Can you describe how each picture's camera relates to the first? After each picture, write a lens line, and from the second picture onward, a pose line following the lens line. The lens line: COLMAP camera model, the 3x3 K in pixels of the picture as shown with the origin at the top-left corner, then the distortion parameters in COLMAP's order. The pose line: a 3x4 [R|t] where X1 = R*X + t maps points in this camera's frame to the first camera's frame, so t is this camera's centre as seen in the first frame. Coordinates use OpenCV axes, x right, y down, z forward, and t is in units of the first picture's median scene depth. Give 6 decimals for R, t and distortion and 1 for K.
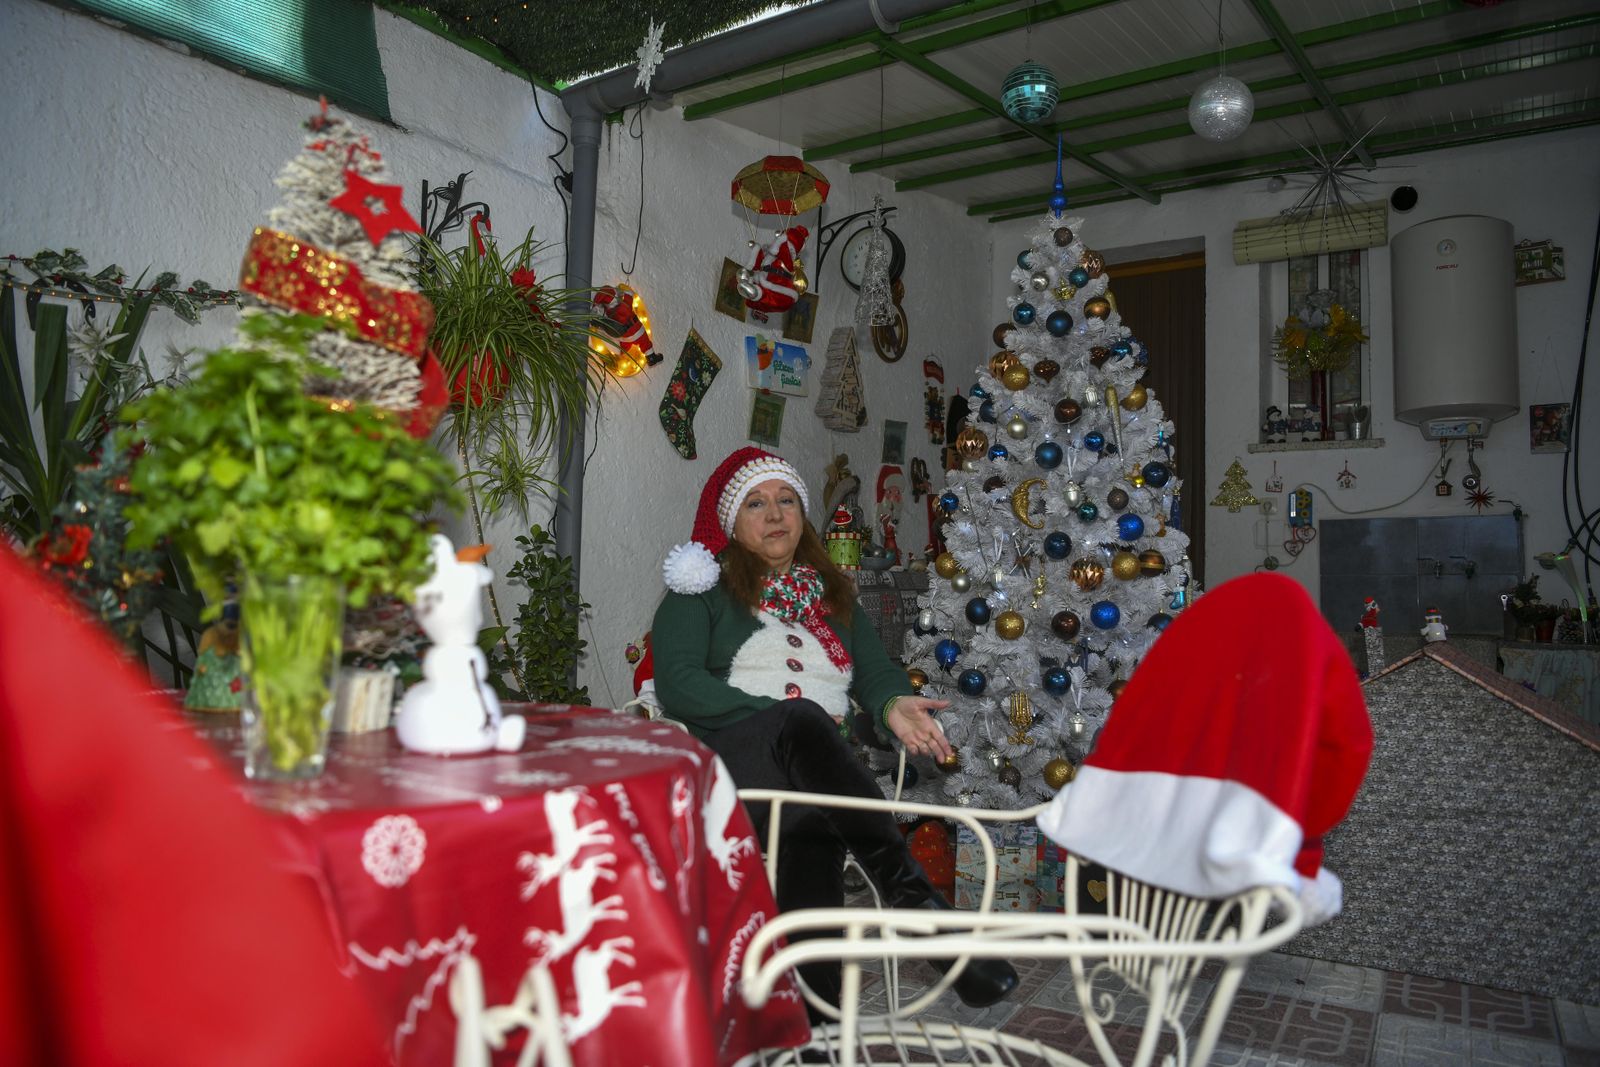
lens RADIAL K [[1109.2, 0, 802.5], [0, 1109.2, 534.1], [0, 0, 1]] dist [-0.063786, 0.006530]
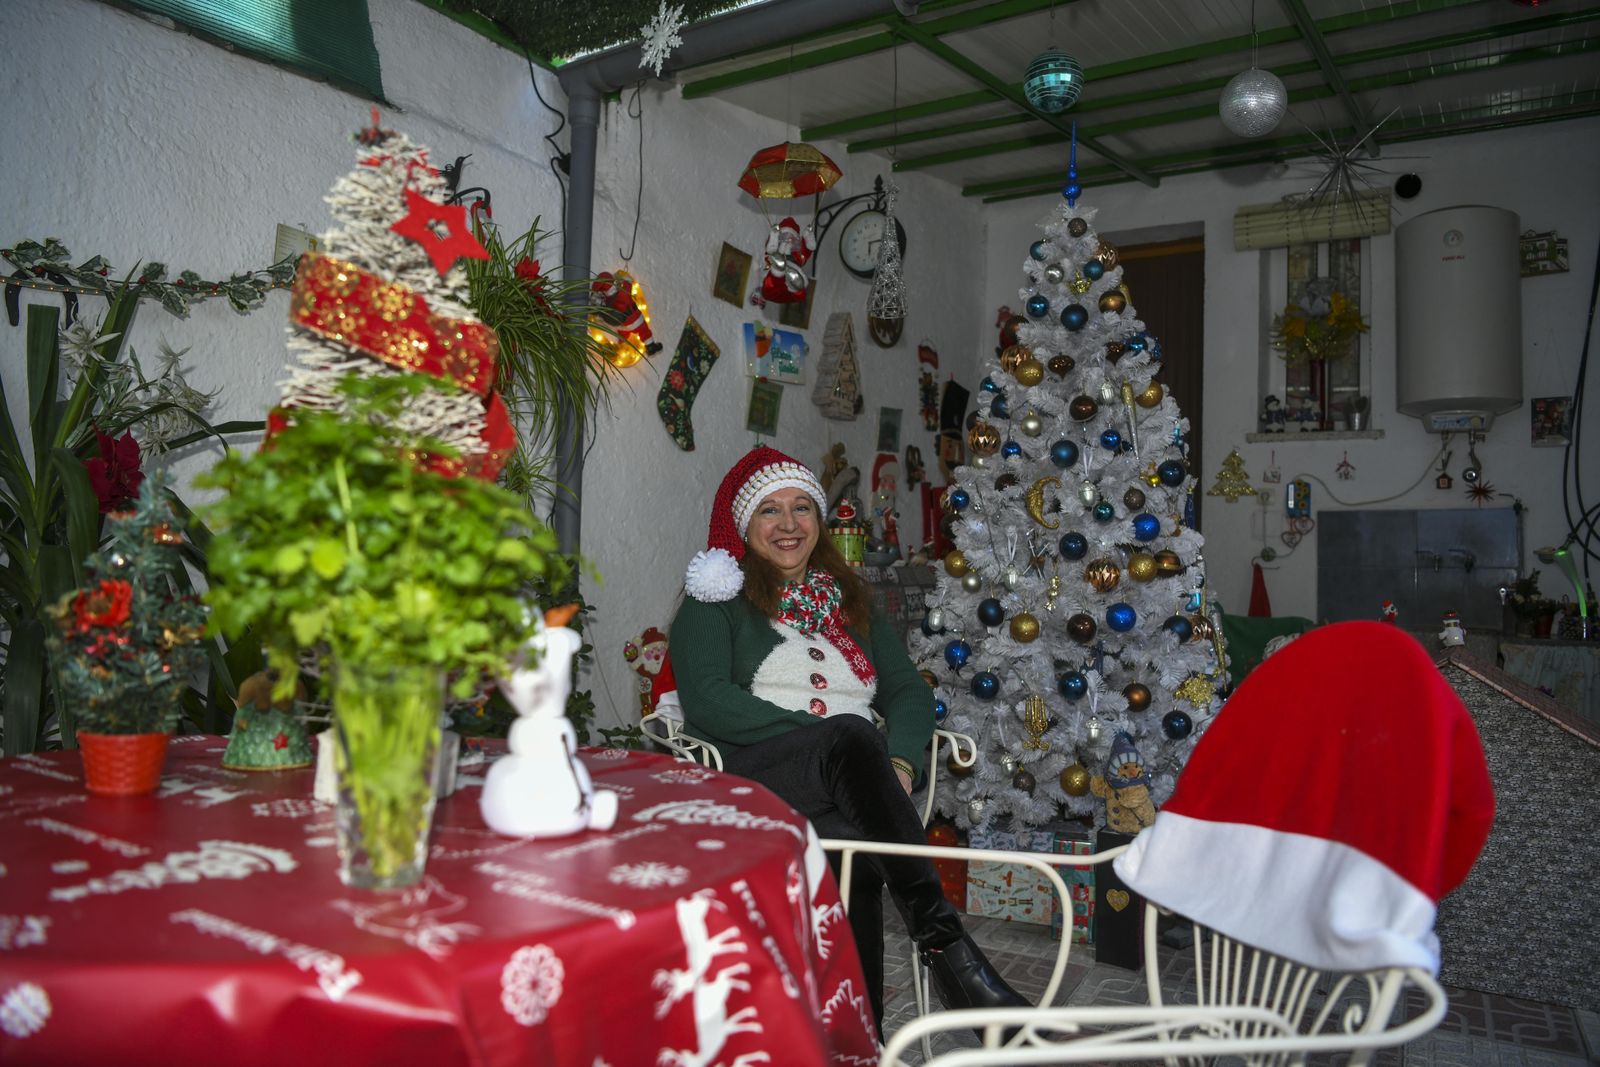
lens RADIAL K [[1120.8, 0, 803.2], [0, 1120.8, 534.0], [0, 0, 1]] dist [-0.061593, 0.007132]
pose [[0.999520, 0.002807, 0.030843, -0.036324], [-0.003546, 0.999707, 0.023932, -0.021903], [-0.030767, -0.024030, 0.999238, 0.017374]]
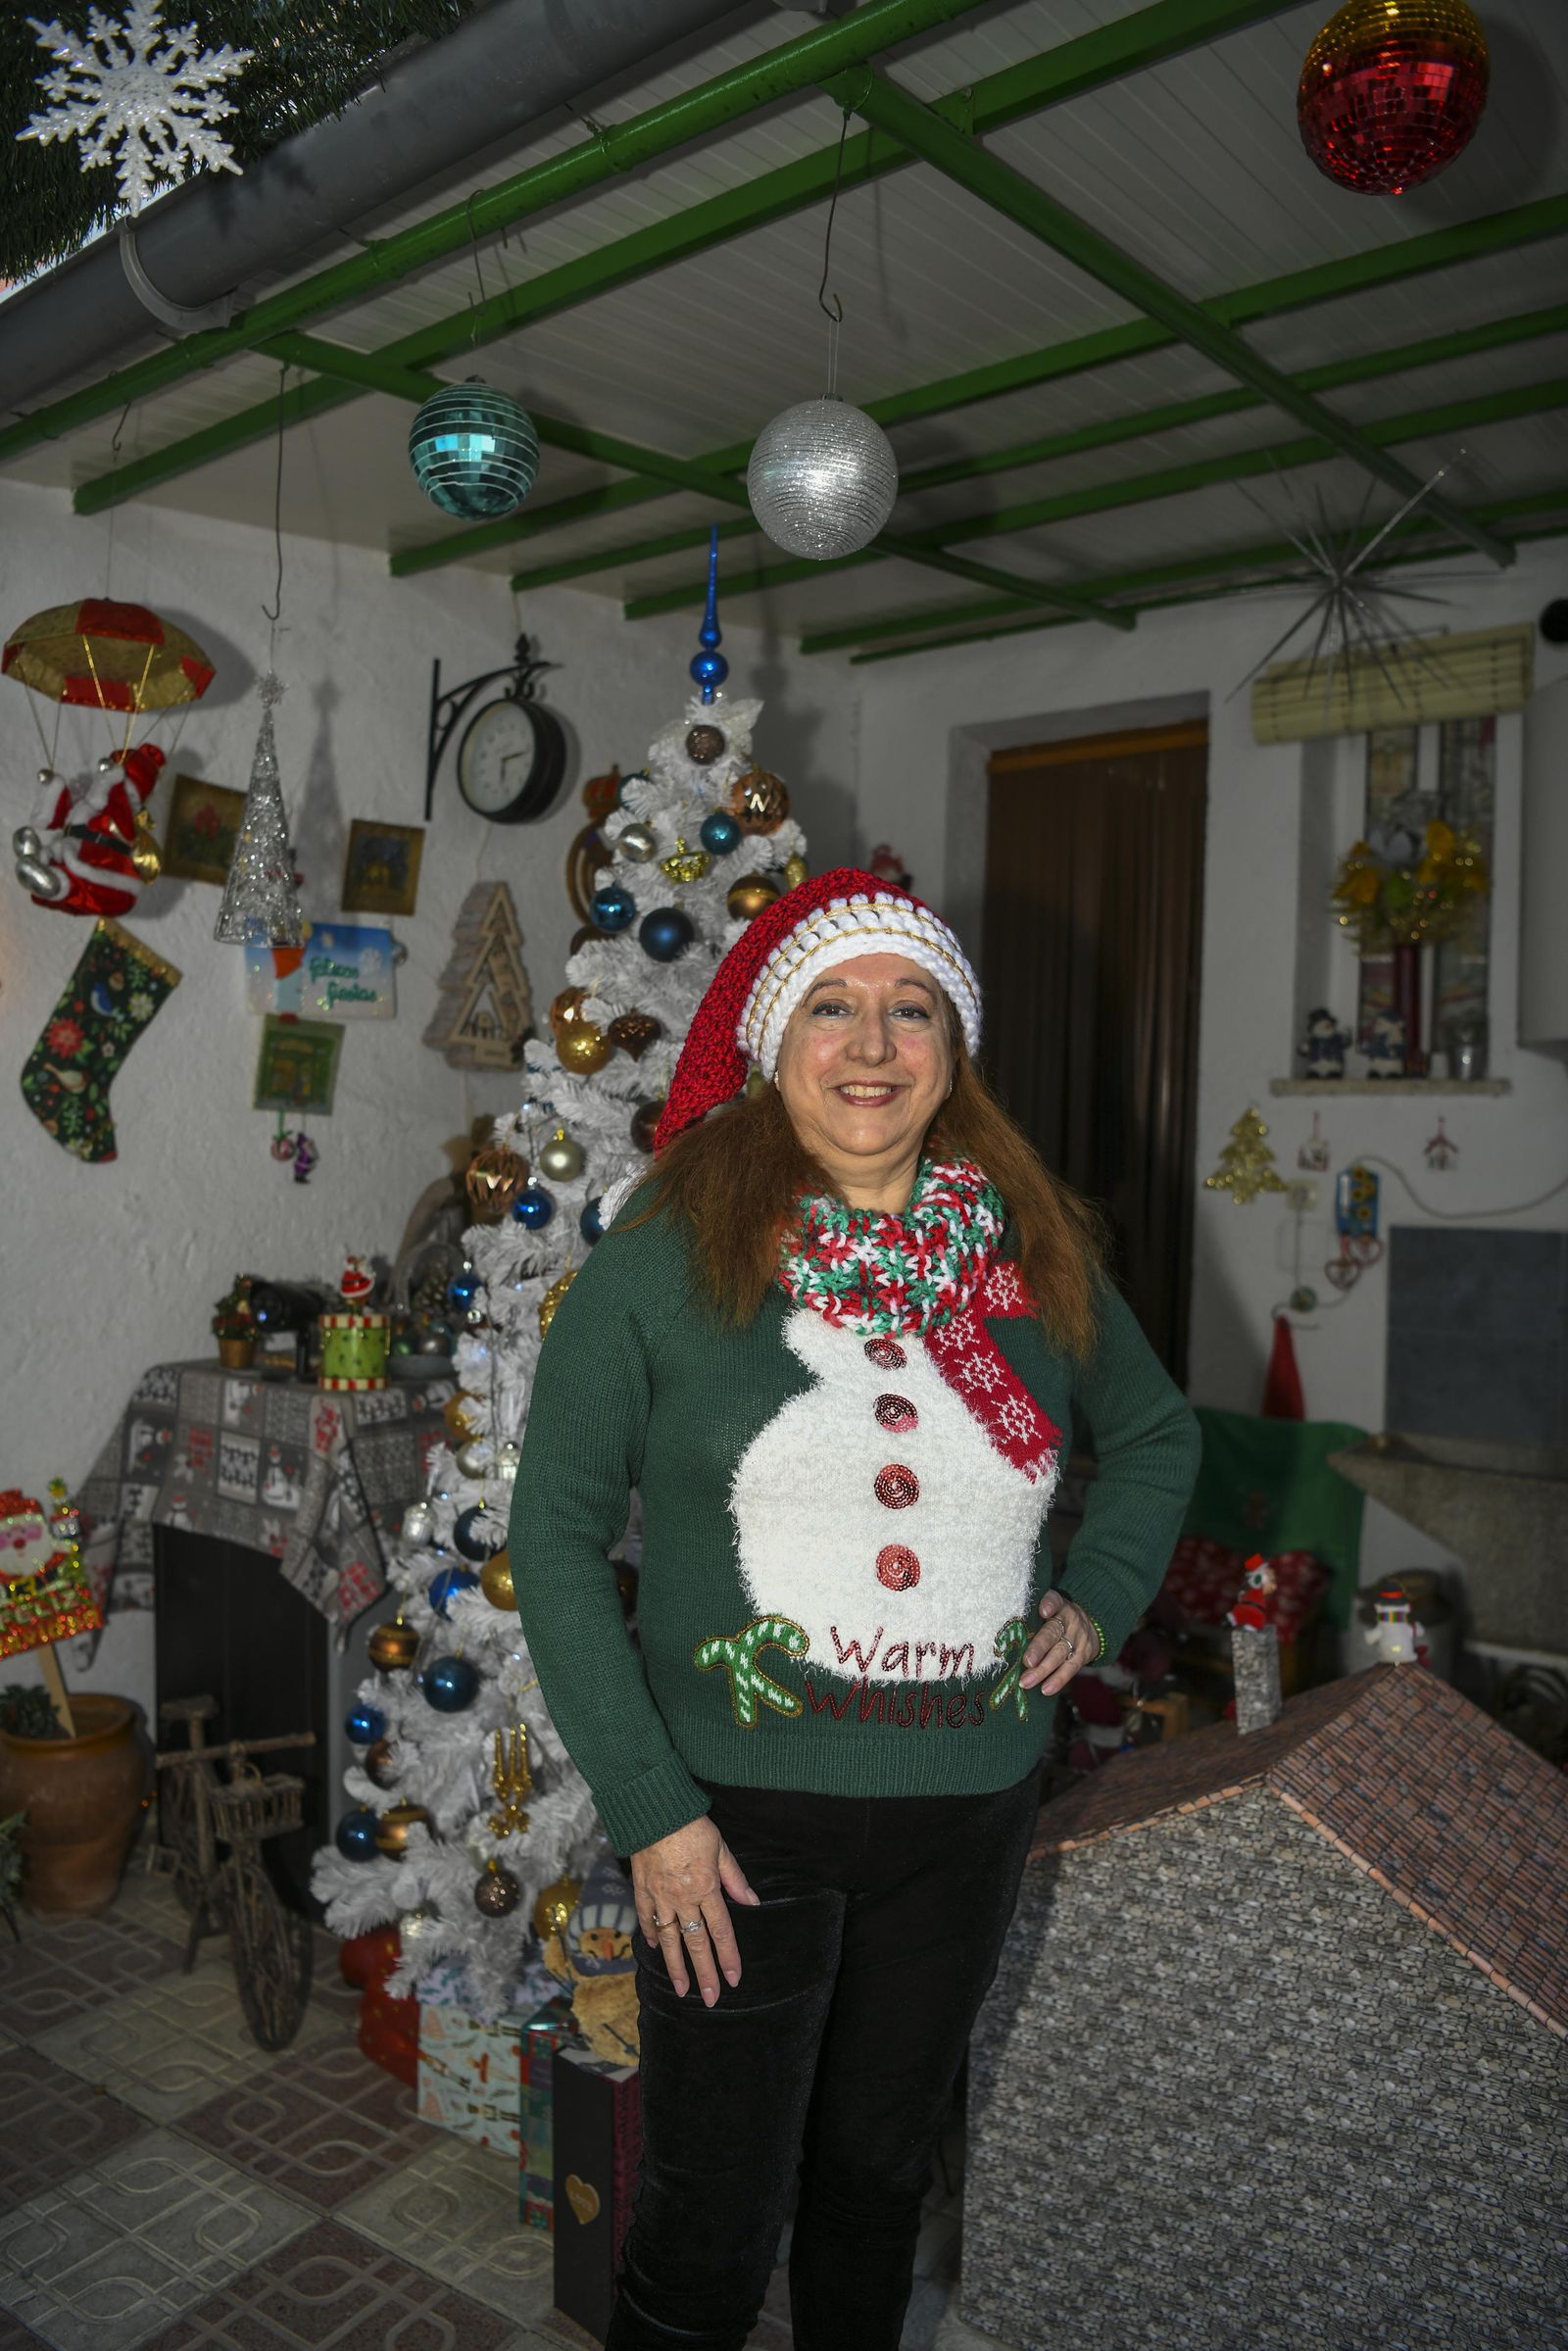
lens RADIAL K [[1611.1, 0, 778.9], [0, 1611.1, 1189.4], [0, 0, 1]] dist [-0.071173, 0.014116]
pose [[0.998621, 0.003981, -0.052355, 0.315197], [-0.000368, 0.997627, 0.068844, -0.127081], [0.052505, -0.068730, 0.996253, 0.294446]]
